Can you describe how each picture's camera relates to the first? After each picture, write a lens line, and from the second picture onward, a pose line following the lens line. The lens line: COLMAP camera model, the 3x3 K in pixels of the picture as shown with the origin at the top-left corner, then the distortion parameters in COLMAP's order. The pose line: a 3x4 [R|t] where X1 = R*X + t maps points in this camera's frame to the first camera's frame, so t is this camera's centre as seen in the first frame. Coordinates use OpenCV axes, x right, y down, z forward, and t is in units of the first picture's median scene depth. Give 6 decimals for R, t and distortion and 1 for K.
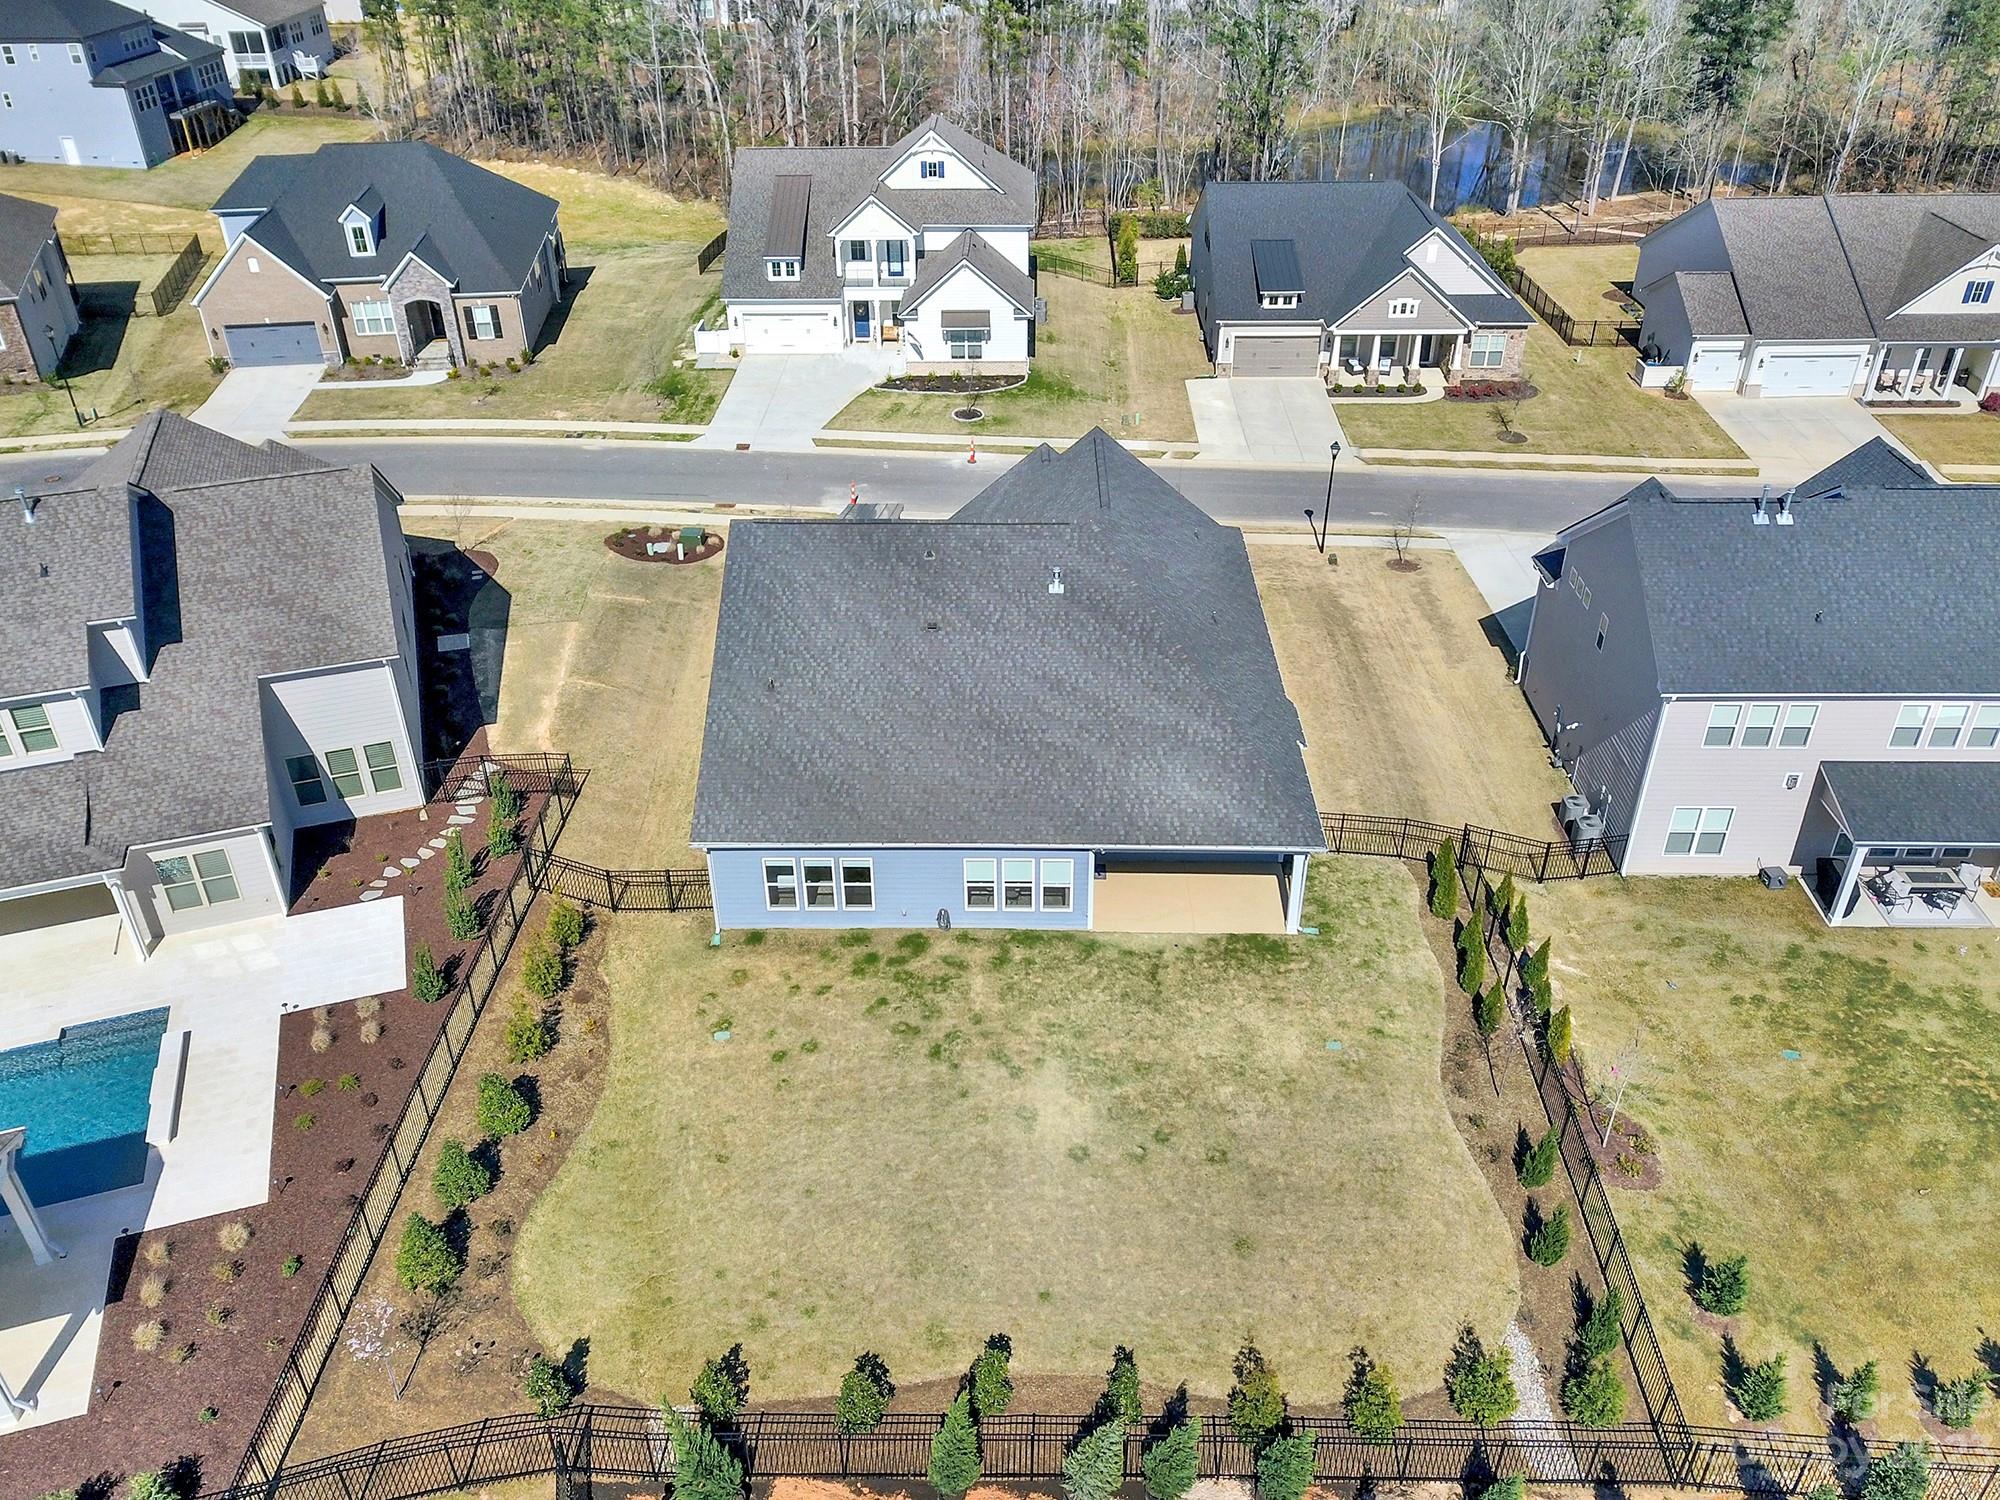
lens RADIAL K [[1569.3, 0, 1000.0], [0, 1569.3, 750.0], [0, 0, 1]] dist [0.017674, -0.001964]
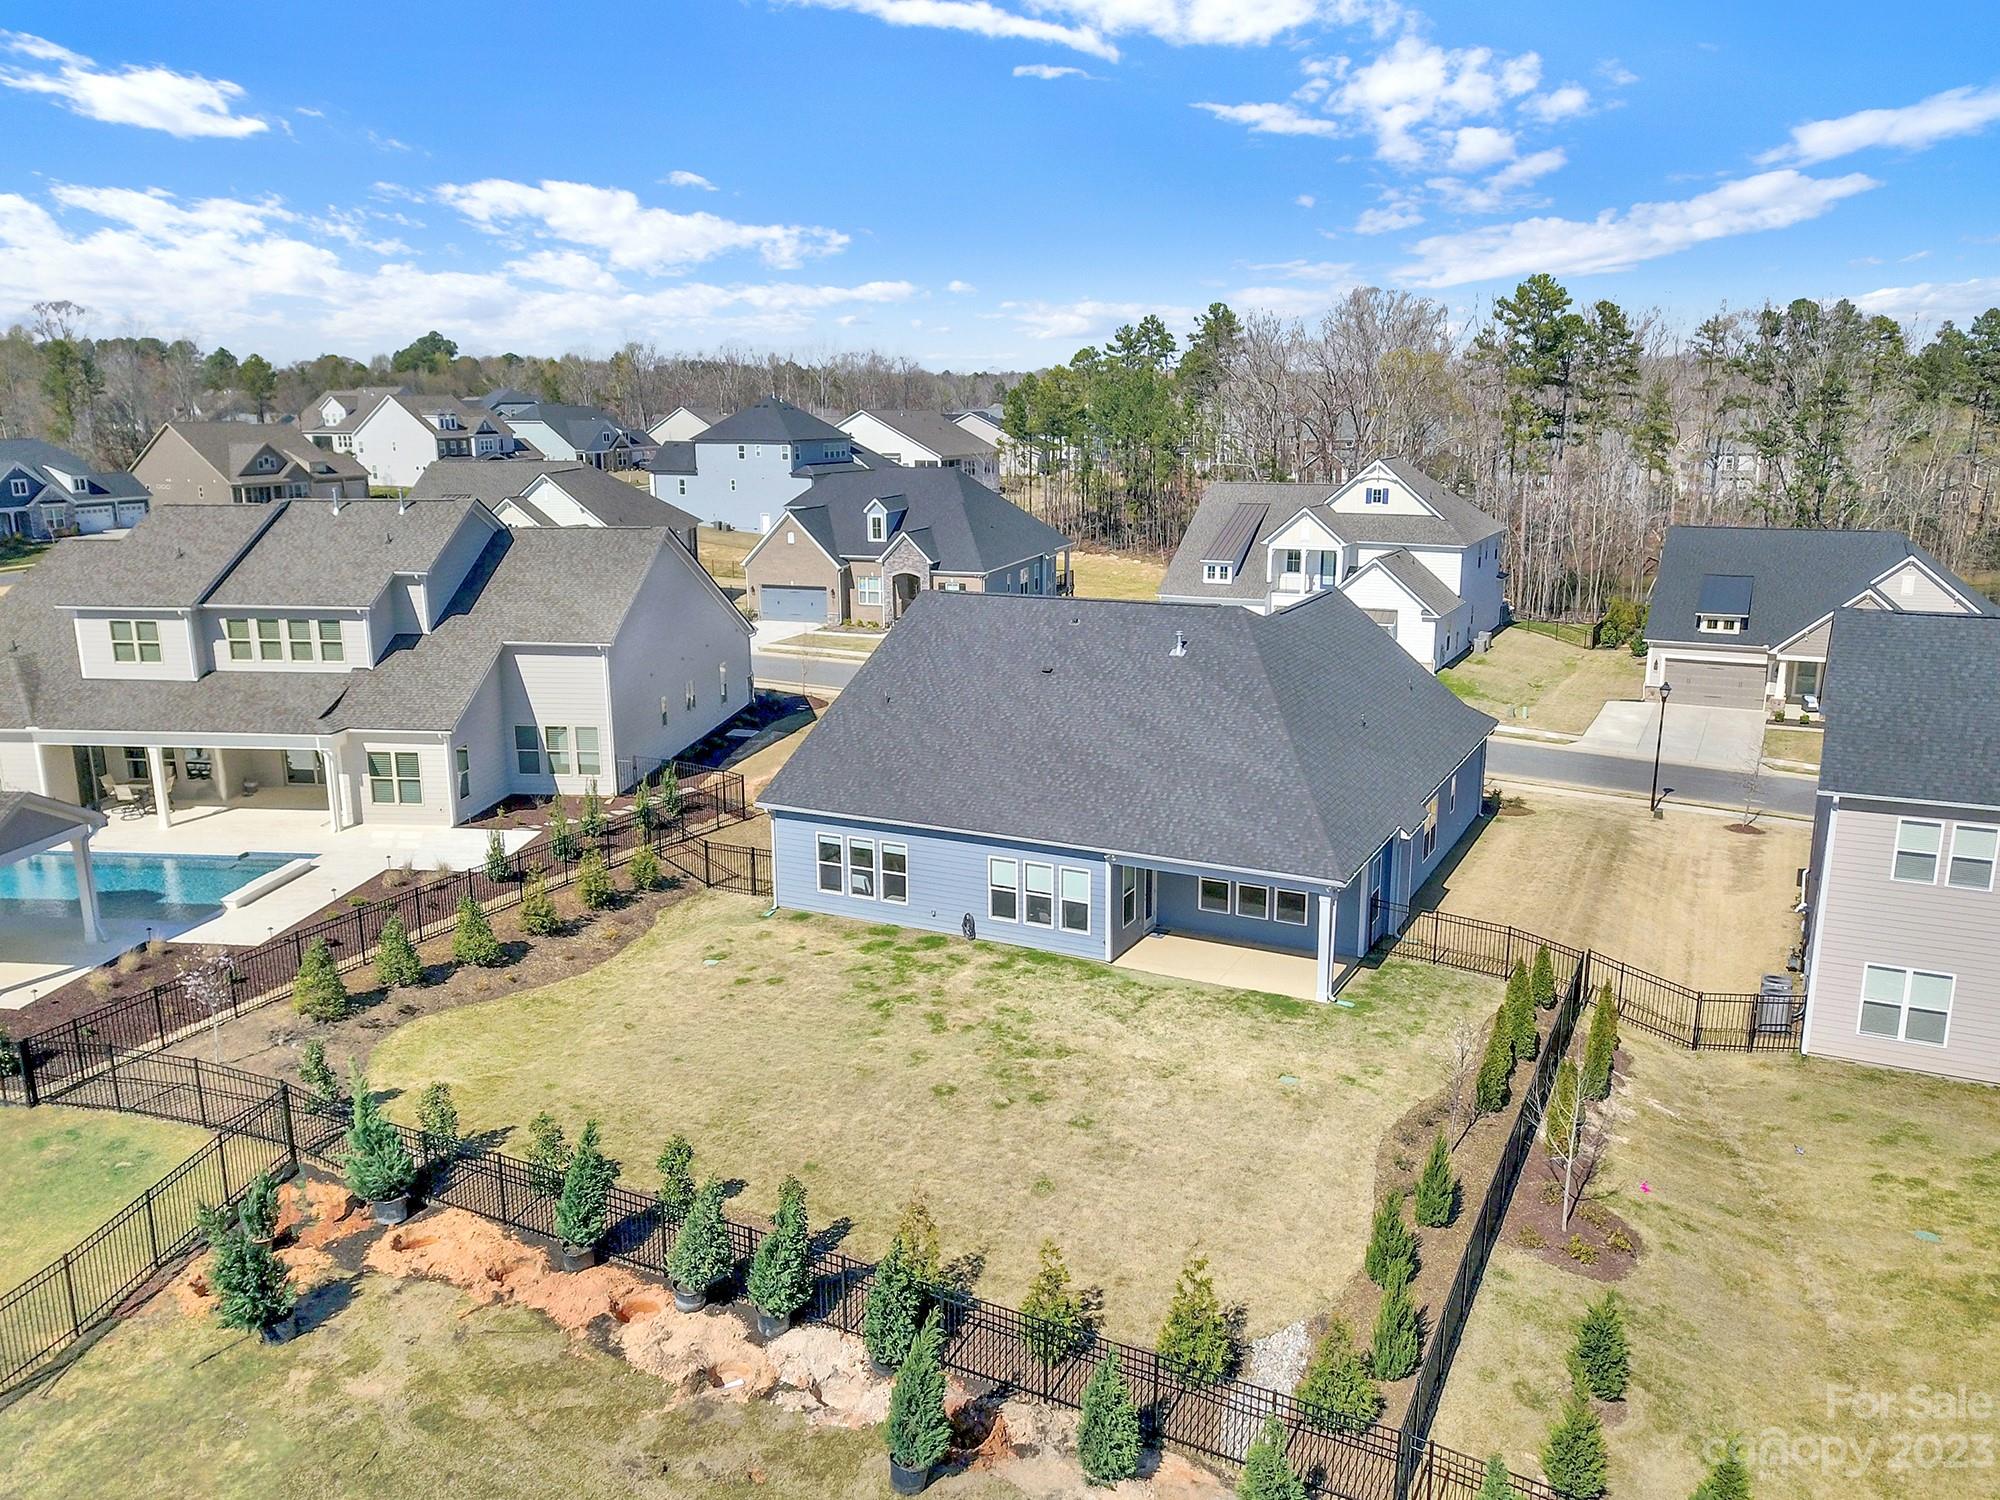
lens RADIAL K [[1559.2, 0, 988.1], [0, 1559.2, 751.3], [0, 0, 1]] dist [0.006274, 0.003996]
pose [[0.900548, 0.100430, -0.422998, 0.378744], [-0.229596, 0.936073, -0.266556, 0.265427], [0.369187, 0.337165, 0.866037, 0.130074]]
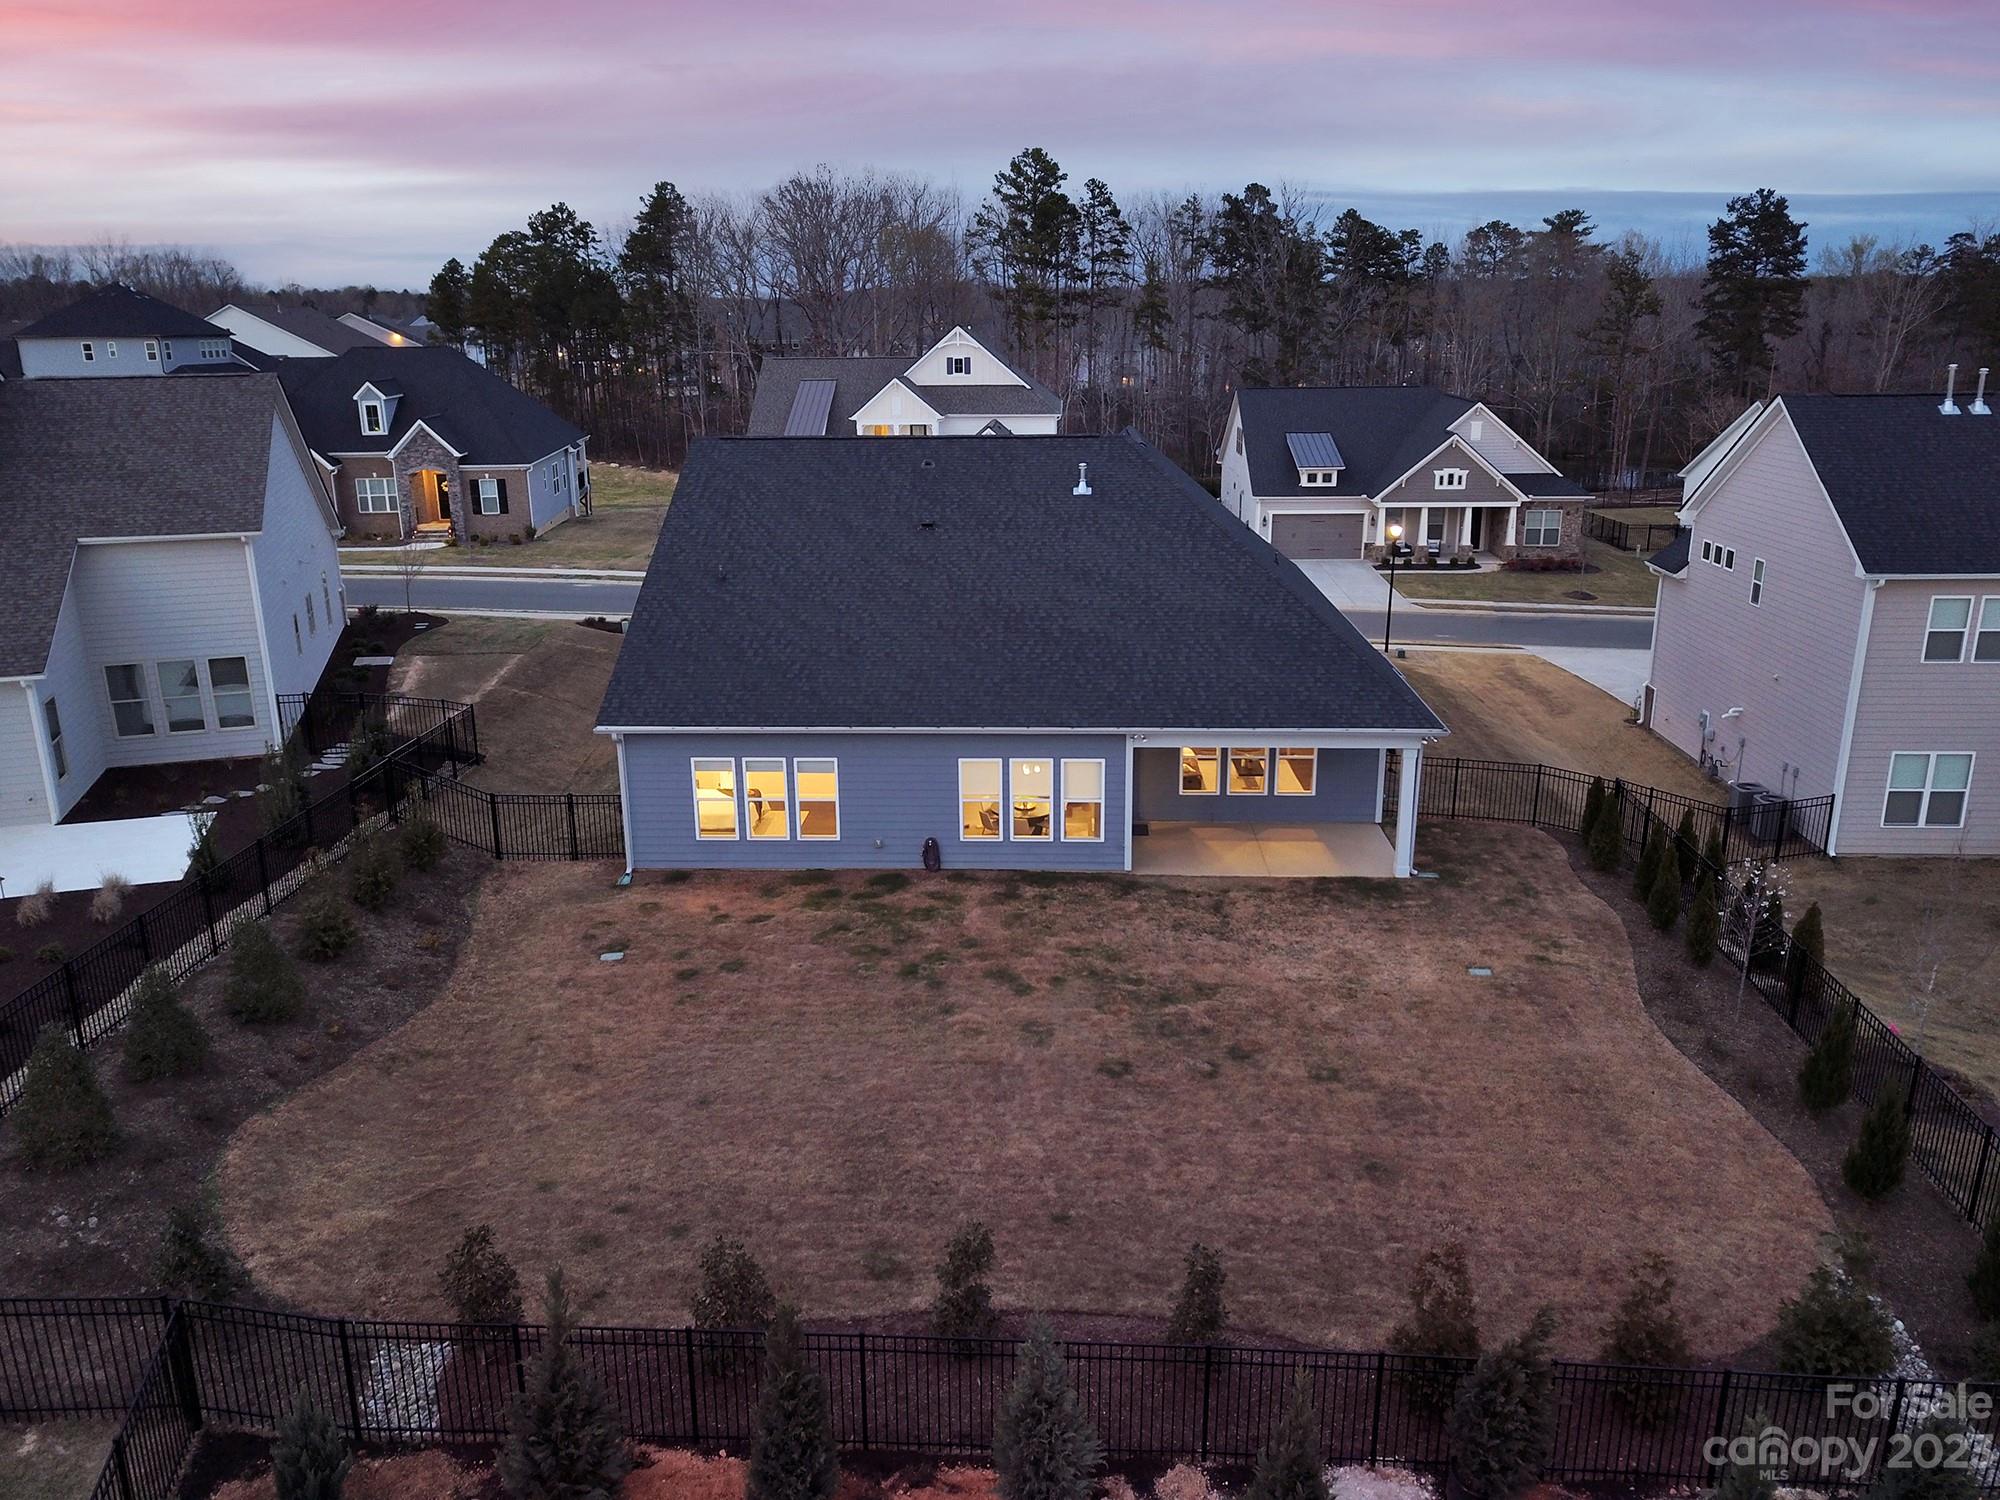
lens RADIAL K [[1535.3, 0, 997.6], [0, 1535.3, 752.7], [0, 0, 1]] dist [0.006017, 0.004173]
pose [[0.999696, 0.006745, -0.023705, 0.012689], [-0.012890, 0.962884, -0.269609, 0.261267], [0.021007, 0.269832, 0.962678, 0.290484]]
